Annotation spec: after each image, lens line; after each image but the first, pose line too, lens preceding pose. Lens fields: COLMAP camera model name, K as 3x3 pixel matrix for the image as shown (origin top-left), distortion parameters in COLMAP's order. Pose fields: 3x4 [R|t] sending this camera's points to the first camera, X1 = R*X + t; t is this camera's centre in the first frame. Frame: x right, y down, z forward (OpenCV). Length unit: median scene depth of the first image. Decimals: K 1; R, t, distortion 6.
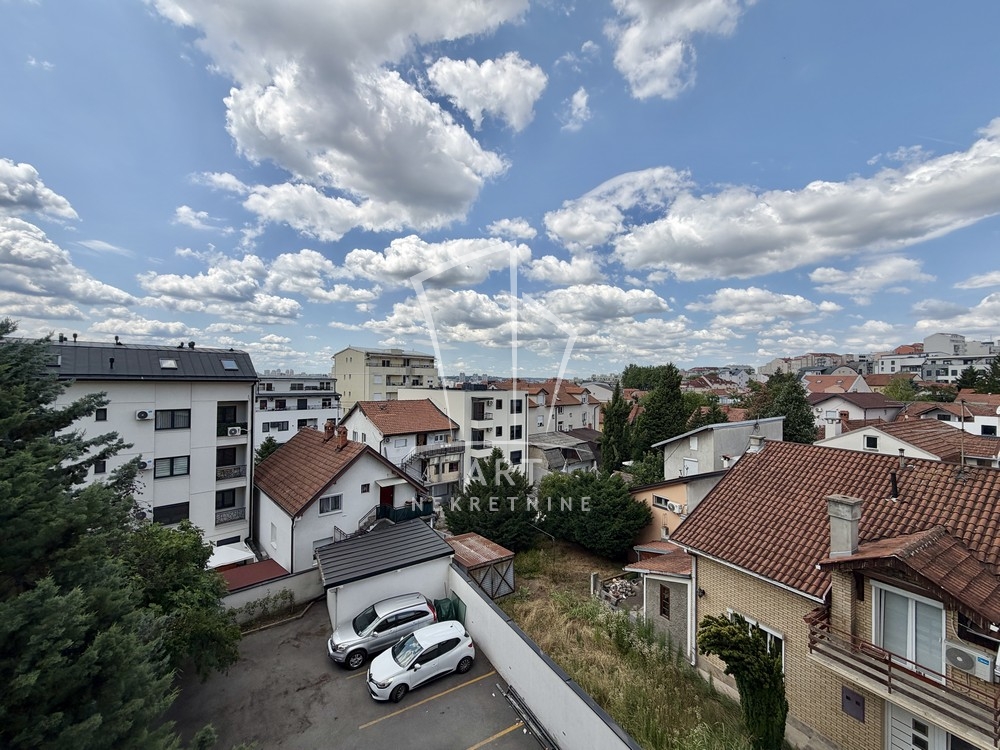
lens RADIAL K [[399.3, 0, 495.3], [0, 399.3, 378.7], [0, 0, 1]] dist [-0.002397, 0.000046]
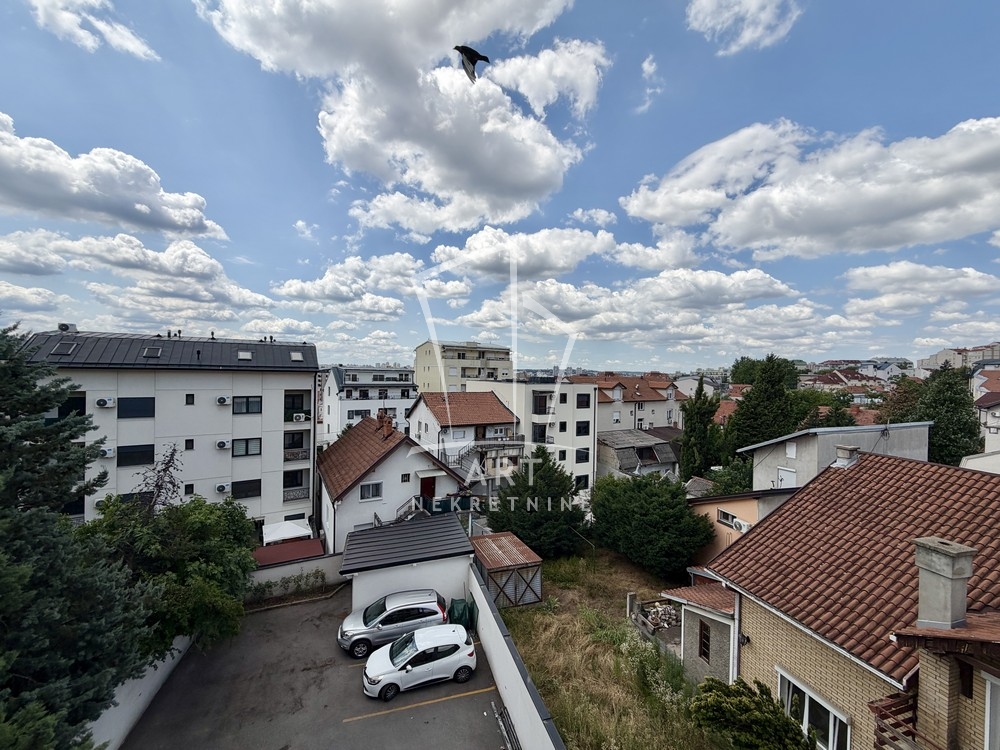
lens RADIAL K [[399.3, 0, 492.2], [0, 399.3, 375.6], [0, 0, 1]] dist [-0.002397, 0.000046]
pose [[0.971947, 0.008553, -0.235046, 0.115426], [-0.006322, 0.999928, 0.010244, 0.002365], [0.235117, -0.008470, 0.971930, 0.062213]]
